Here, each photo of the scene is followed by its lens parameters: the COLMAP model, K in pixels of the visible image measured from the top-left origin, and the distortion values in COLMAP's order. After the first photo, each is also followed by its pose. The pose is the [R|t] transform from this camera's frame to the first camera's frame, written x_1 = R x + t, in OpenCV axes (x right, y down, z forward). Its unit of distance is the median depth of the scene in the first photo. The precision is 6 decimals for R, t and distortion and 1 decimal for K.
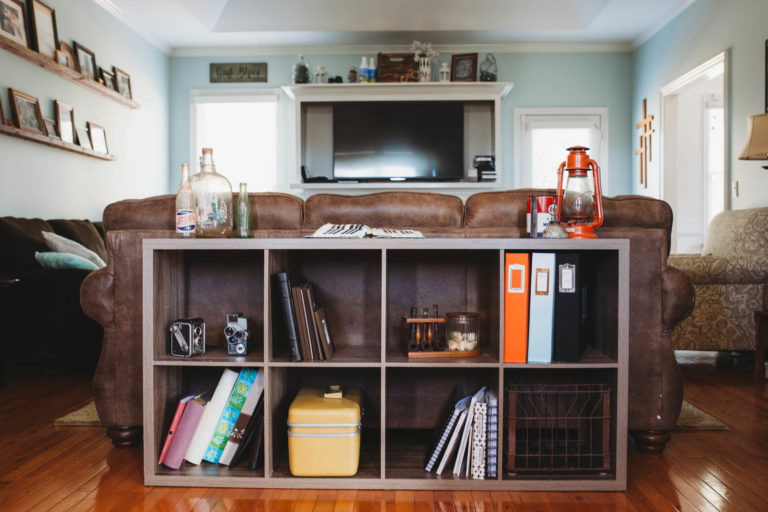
lens RADIAL K [[746.7, 0, 383.6], [0, 746.7, 256.0], [0, 0, 1]] dist [-0.039169, 0.000000]
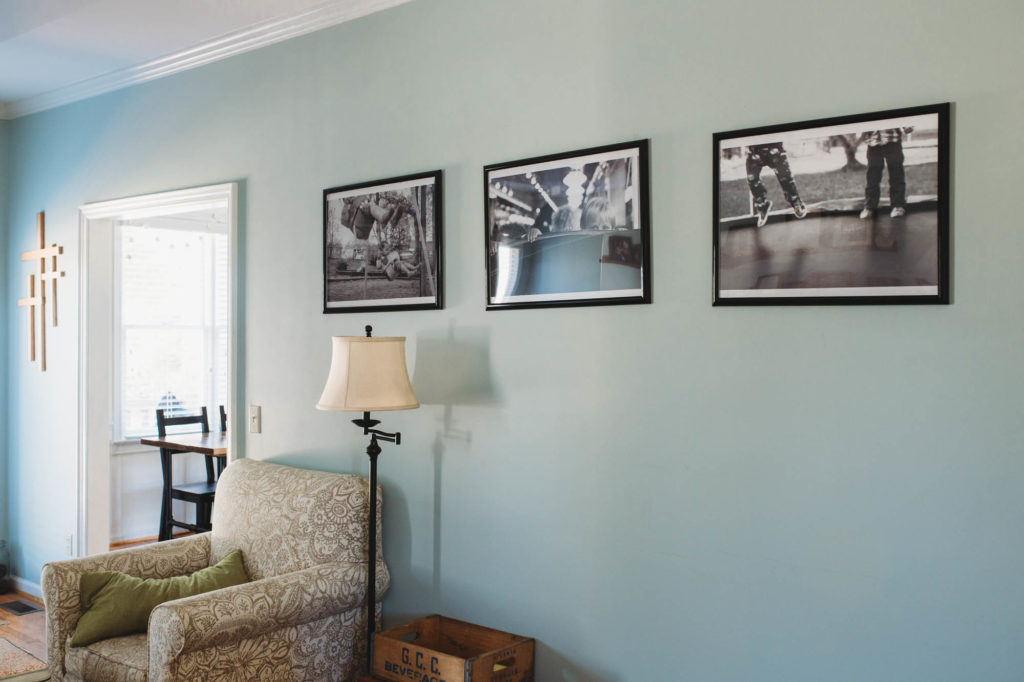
lens RADIAL K [[995.6, 0, 512.1], [0, 995.6, 340.2], [0, 0, 1]] dist [-0.039169, 0.000000]
pose [[0.612250, 0.001369, 0.790663, -0.038471], [-0.000725, 0.999999, -0.001170, -0.180386], [-0.790664, 0.000143, 0.612251, 0.402476]]
